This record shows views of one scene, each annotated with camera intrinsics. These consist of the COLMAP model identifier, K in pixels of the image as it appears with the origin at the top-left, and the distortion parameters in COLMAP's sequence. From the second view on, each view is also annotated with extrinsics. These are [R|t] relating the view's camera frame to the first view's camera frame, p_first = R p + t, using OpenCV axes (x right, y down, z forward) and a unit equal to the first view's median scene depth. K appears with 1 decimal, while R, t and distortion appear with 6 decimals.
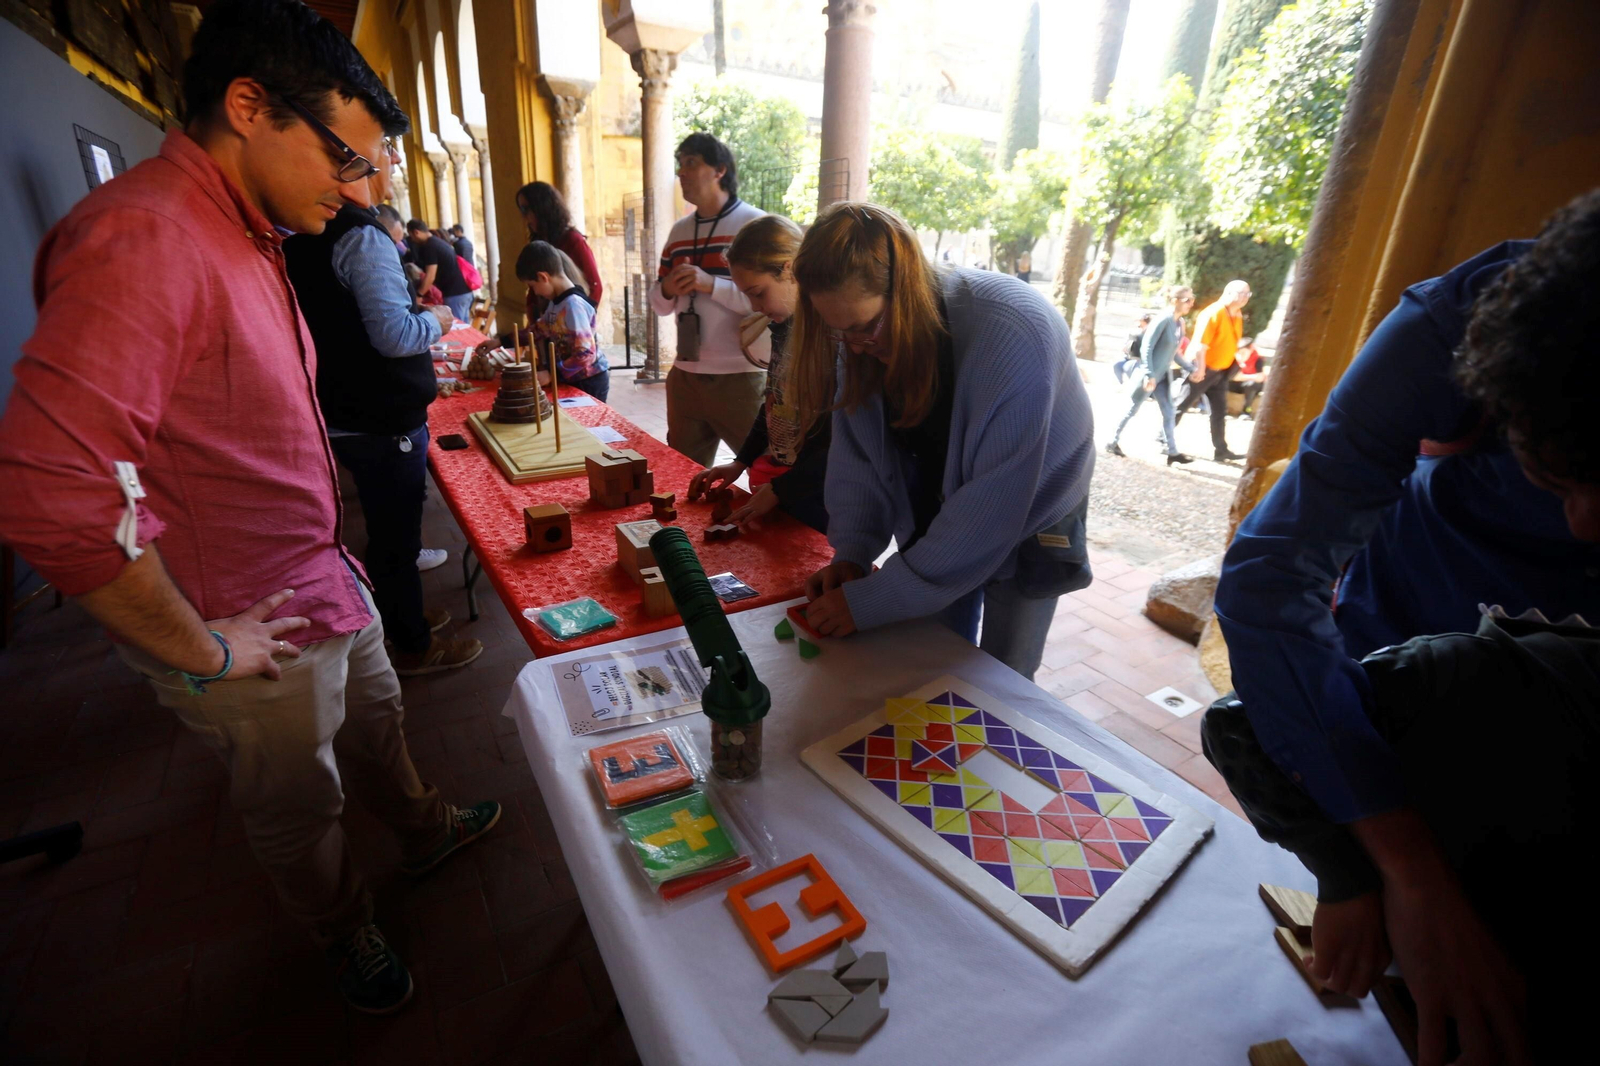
lens RADIAL K [[727.5, 0, 800.0], [0, 727.5, 533.0], [0, 0, 1]] dist [-0.002548, -0.000358]
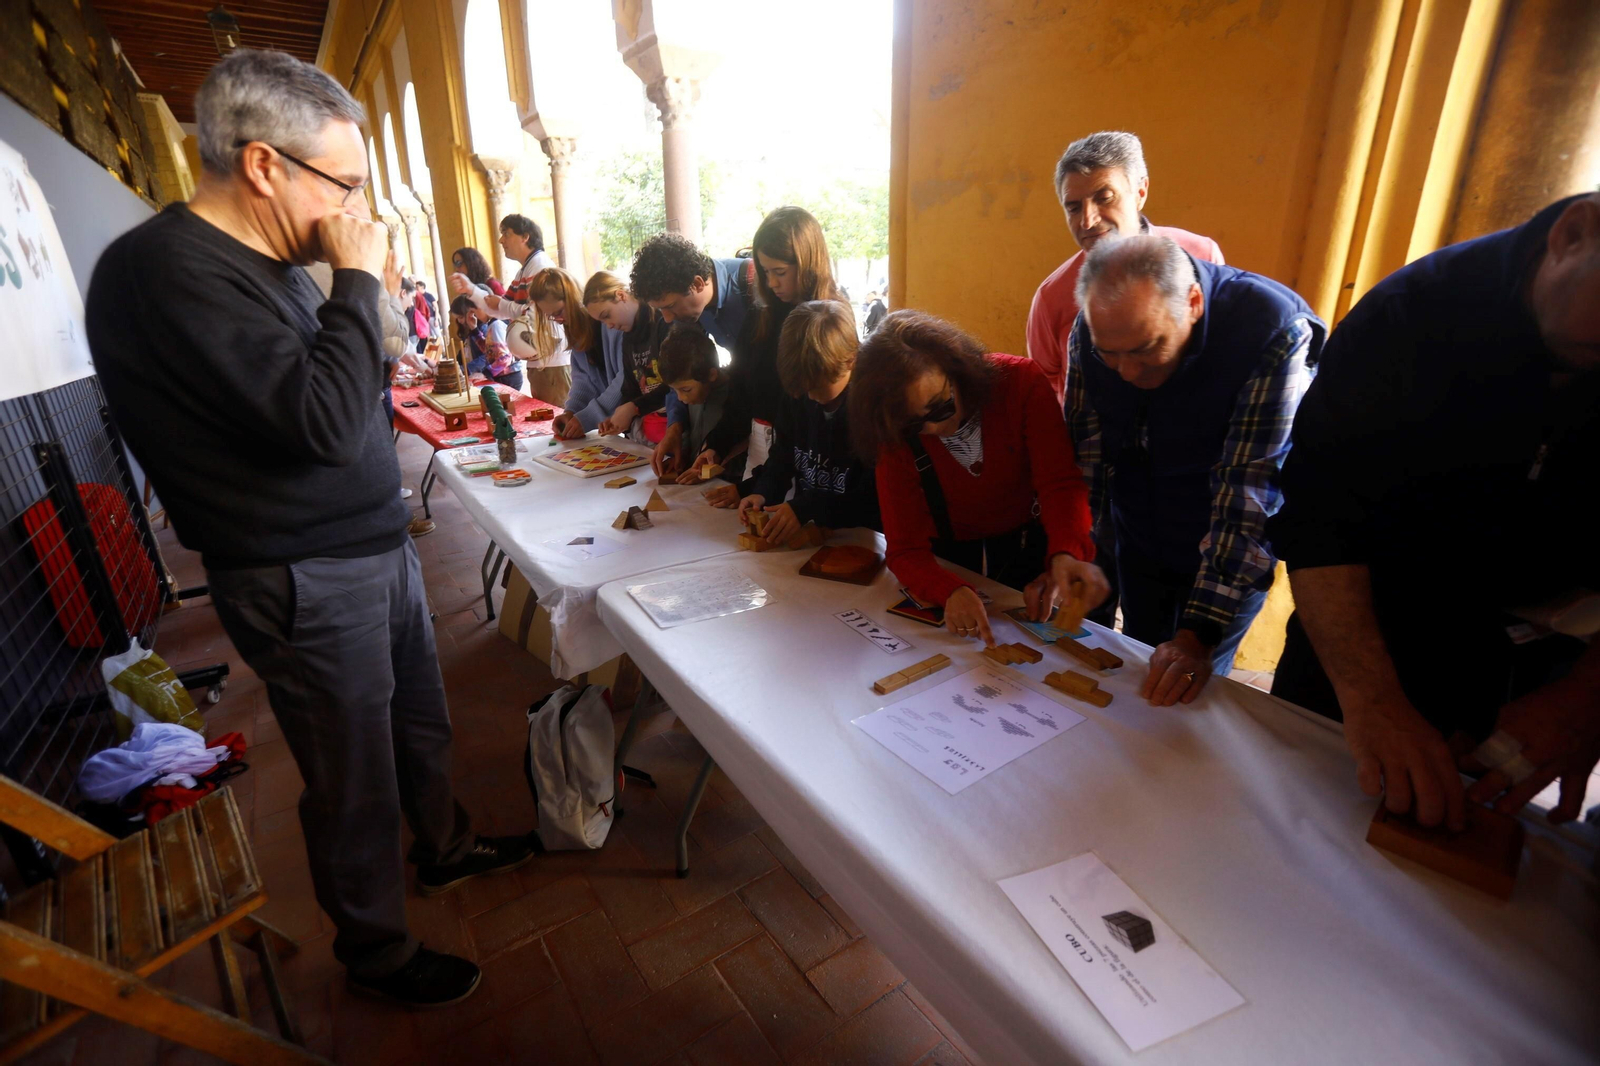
lens RADIAL K [[727.5, 0, 800.0], [0, 727.5, 533.0], [0, 0, 1]] dist [-0.002548, -0.000358]
pose [[0.997141, -0.067497, 0.033982, 0.103061], [0.068757, 0.996933, -0.037383, 0.086254], [-0.031355, 0.039612, 0.998723, -0.208301]]
